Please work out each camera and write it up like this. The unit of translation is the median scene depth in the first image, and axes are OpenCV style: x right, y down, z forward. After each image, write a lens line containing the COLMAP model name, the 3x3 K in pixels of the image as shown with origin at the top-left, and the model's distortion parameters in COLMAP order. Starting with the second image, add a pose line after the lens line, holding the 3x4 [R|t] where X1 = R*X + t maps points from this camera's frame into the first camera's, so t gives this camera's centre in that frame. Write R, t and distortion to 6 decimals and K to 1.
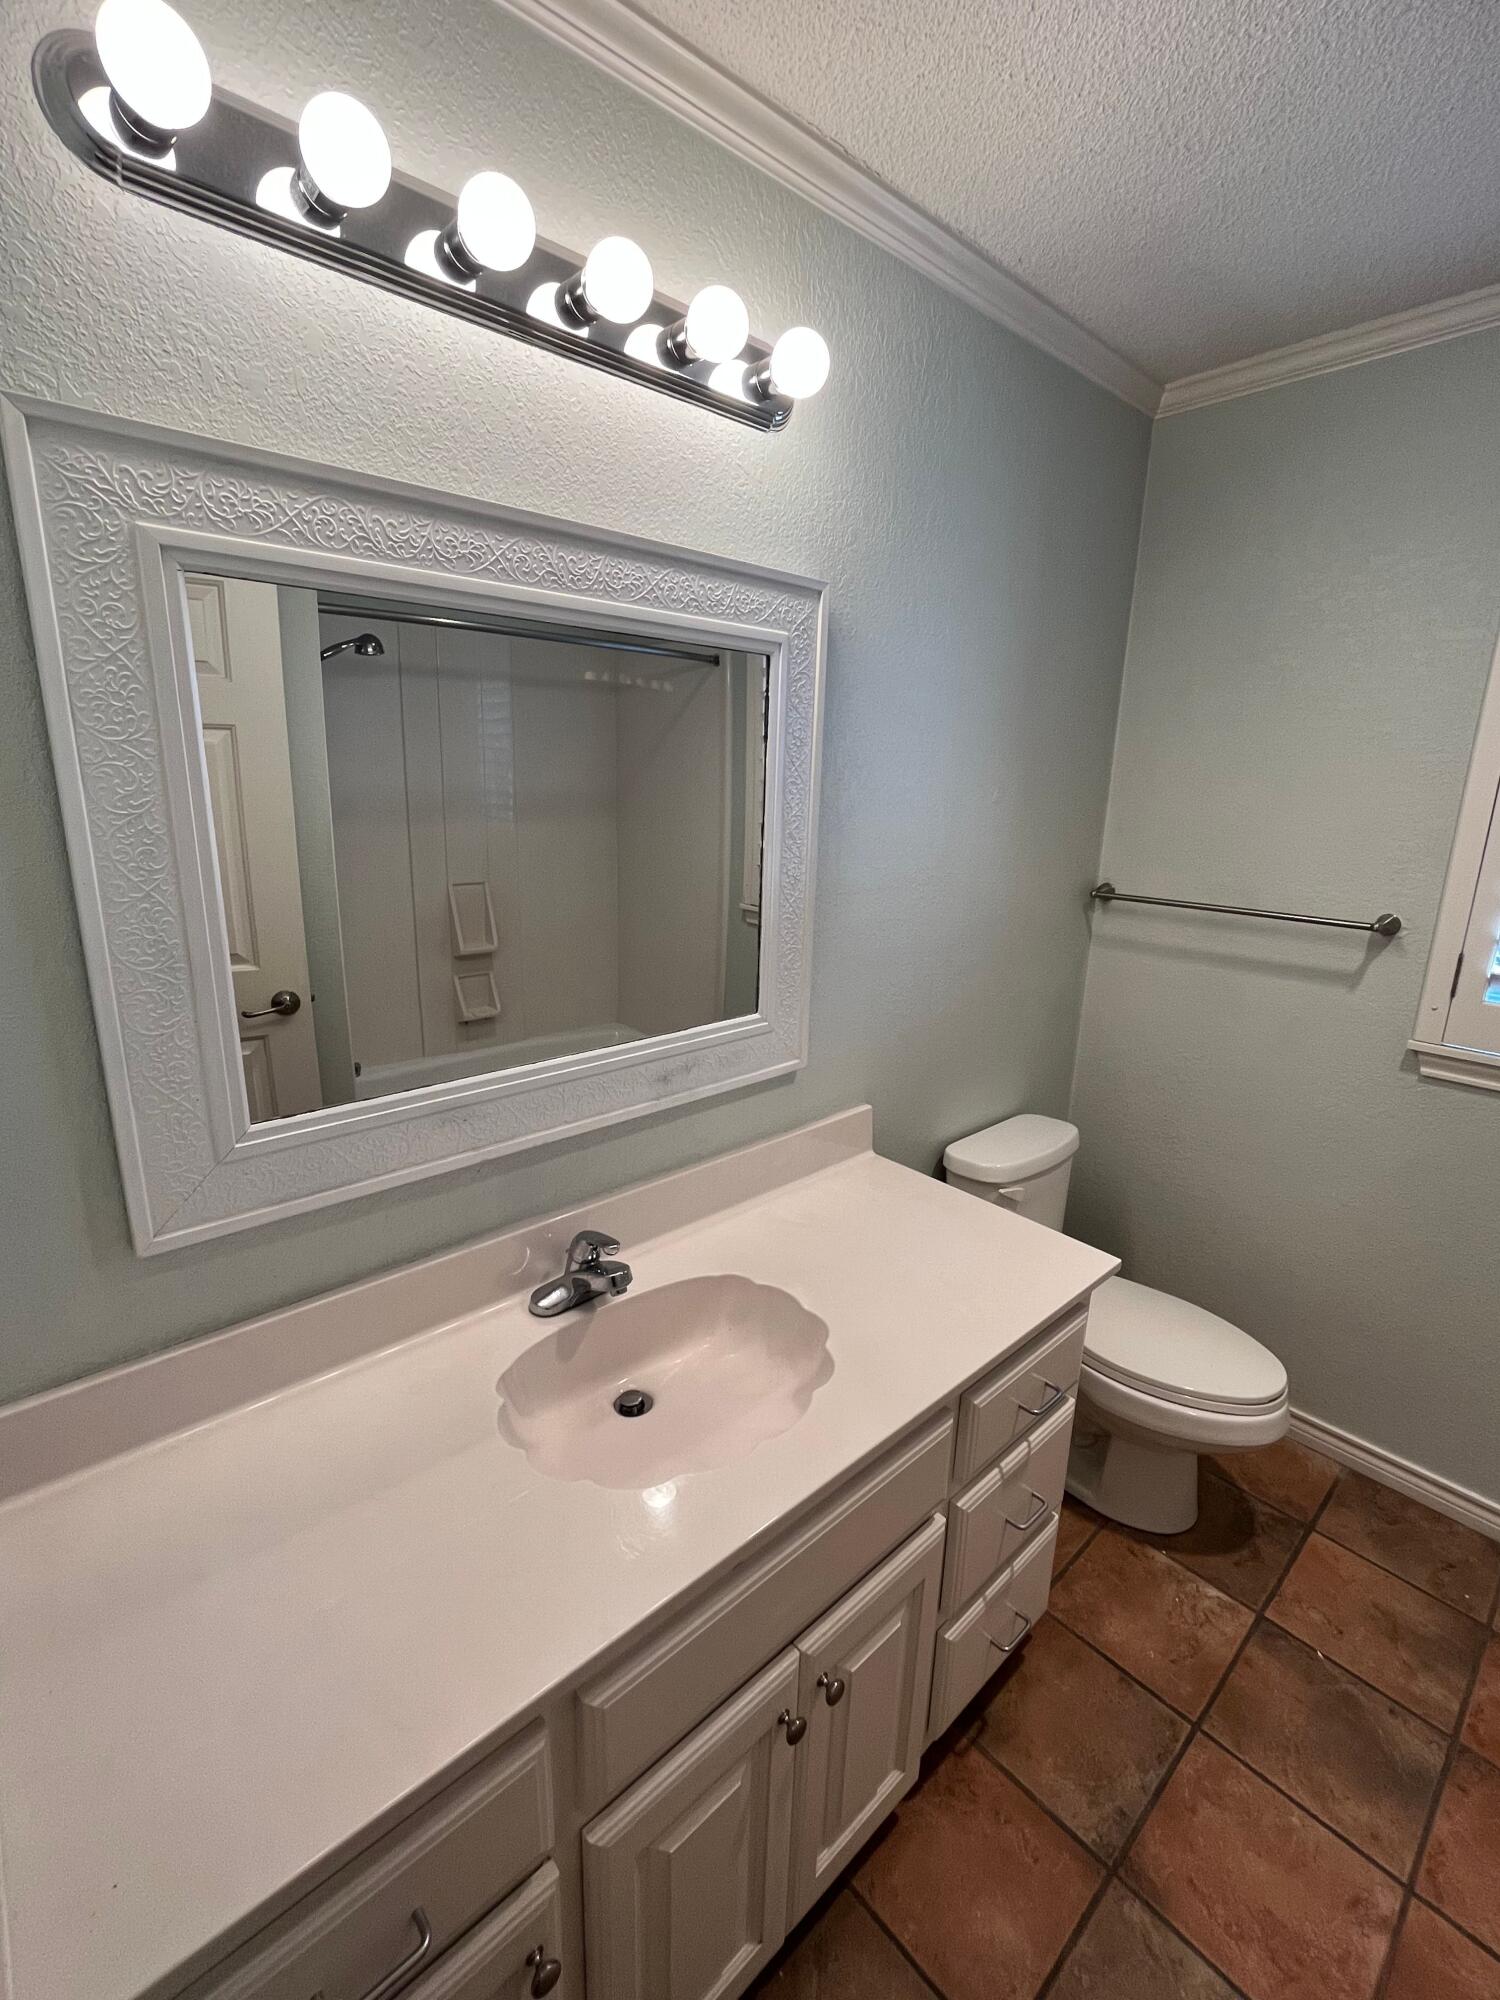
lens RADIAL K [[871.5, 0, 750.1], [0, 871.5, 996.8], [0, 0, 1]] dist [-0.005105, 0.000055]
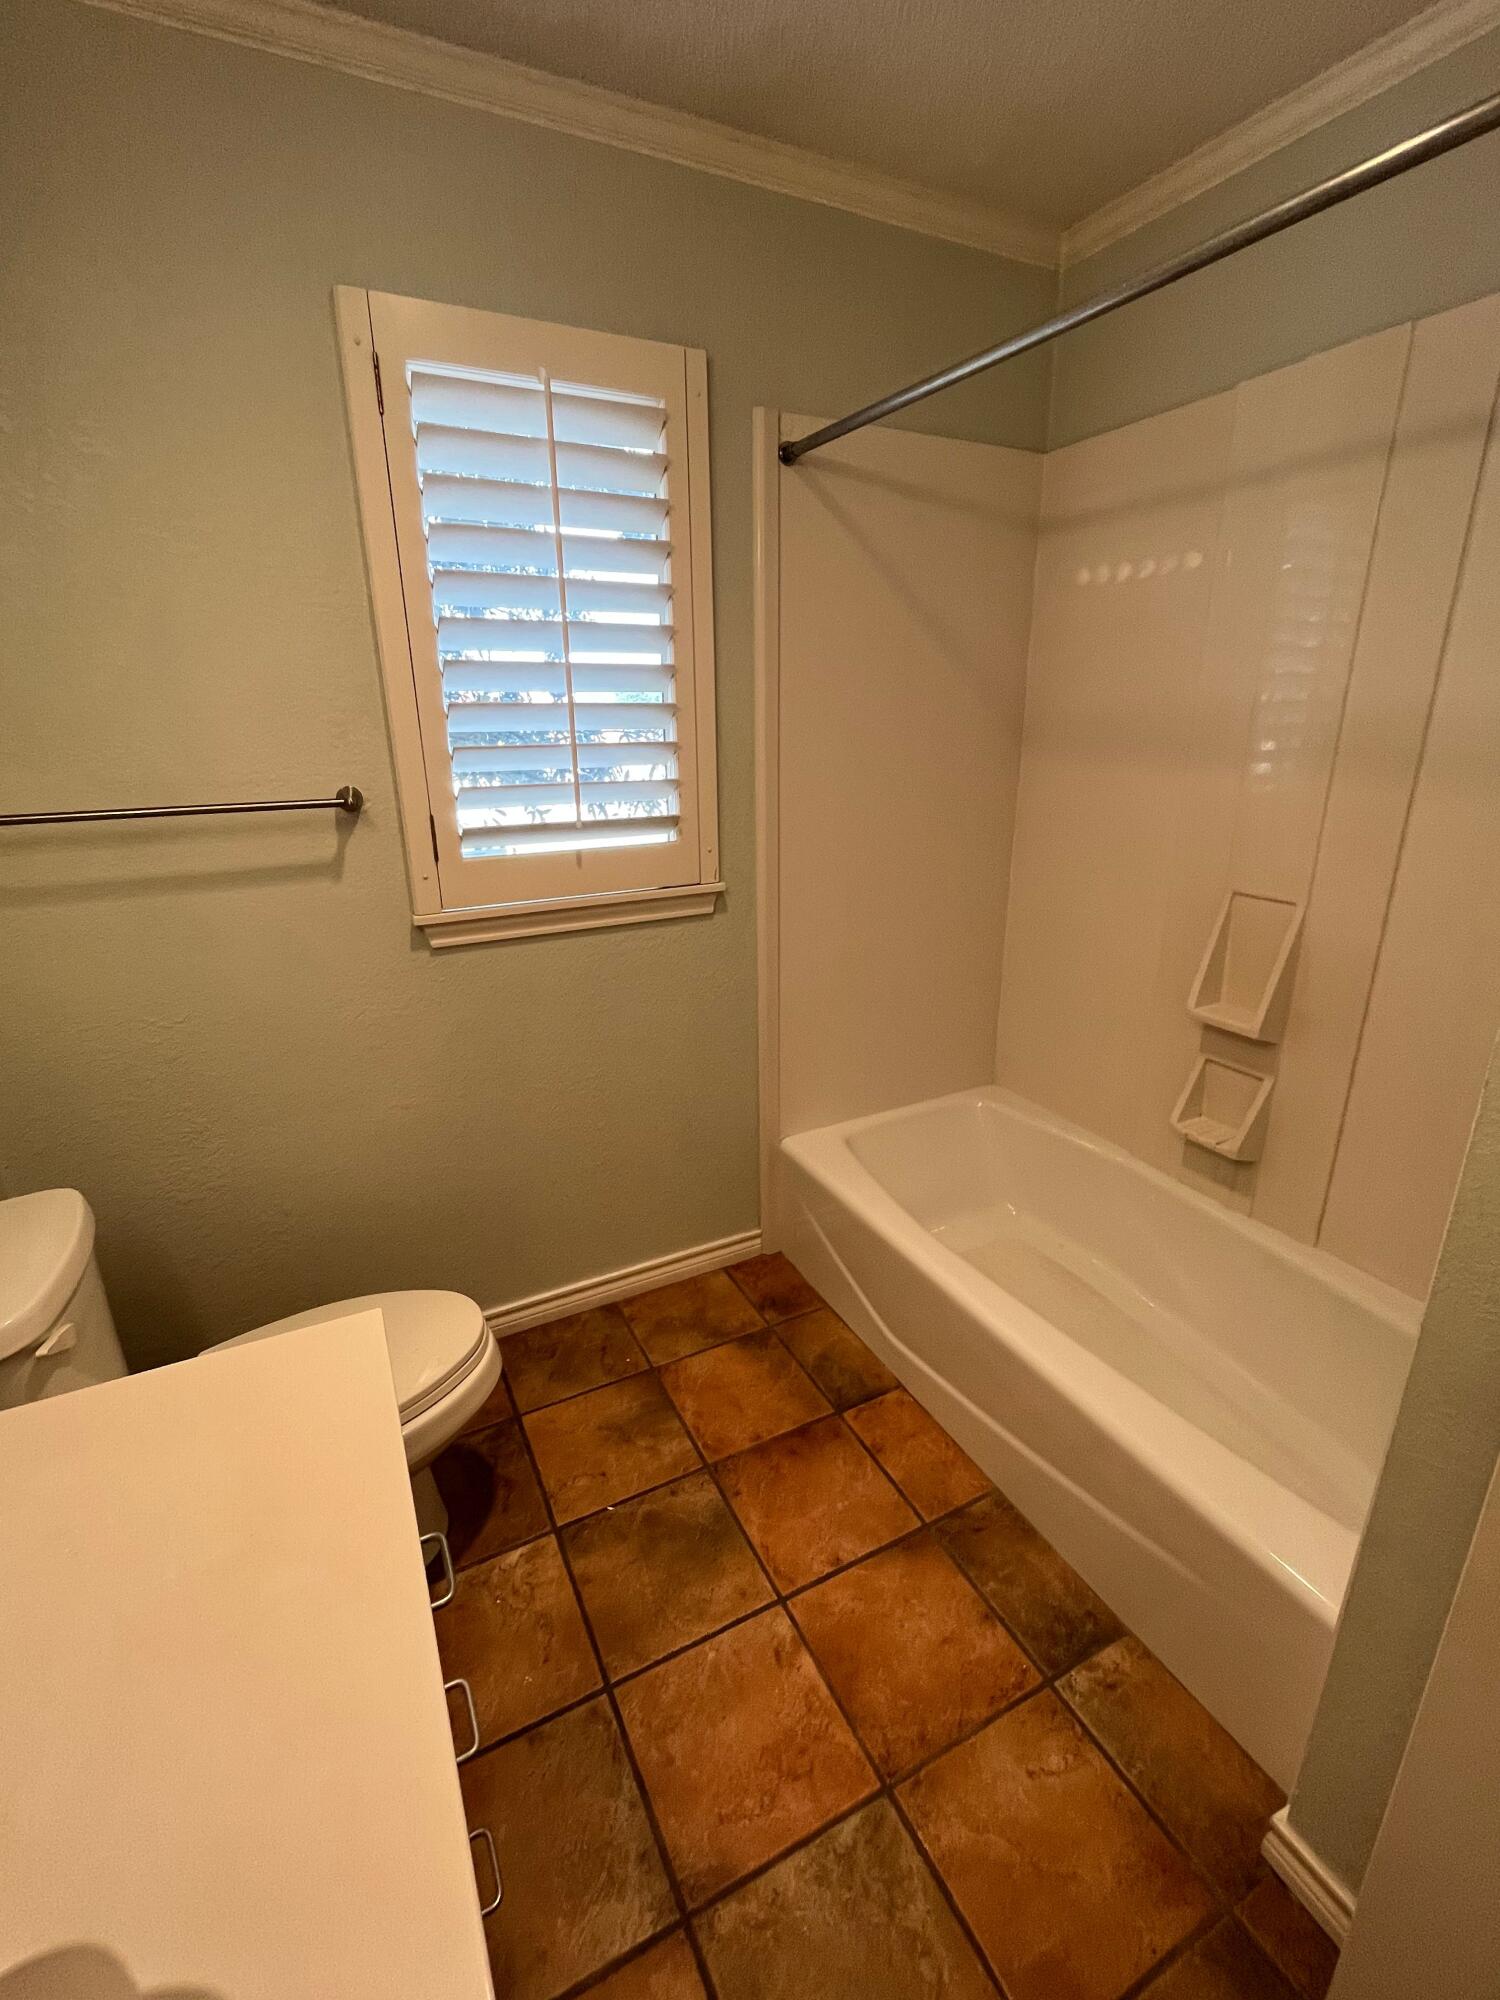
lens RADIAL K [[871.5, 0, 753.0], [0, 871.5, 990.4], [0, 0, 1]] dist [-0.005105, 0.000055]
pose [[0.254260, -0.319218, 0.912936, -0.035838], [0.251941, 0.933228, 0.256146, -0.026371], [-0.933744, 0.164878, 0.317707, 0.401603]]
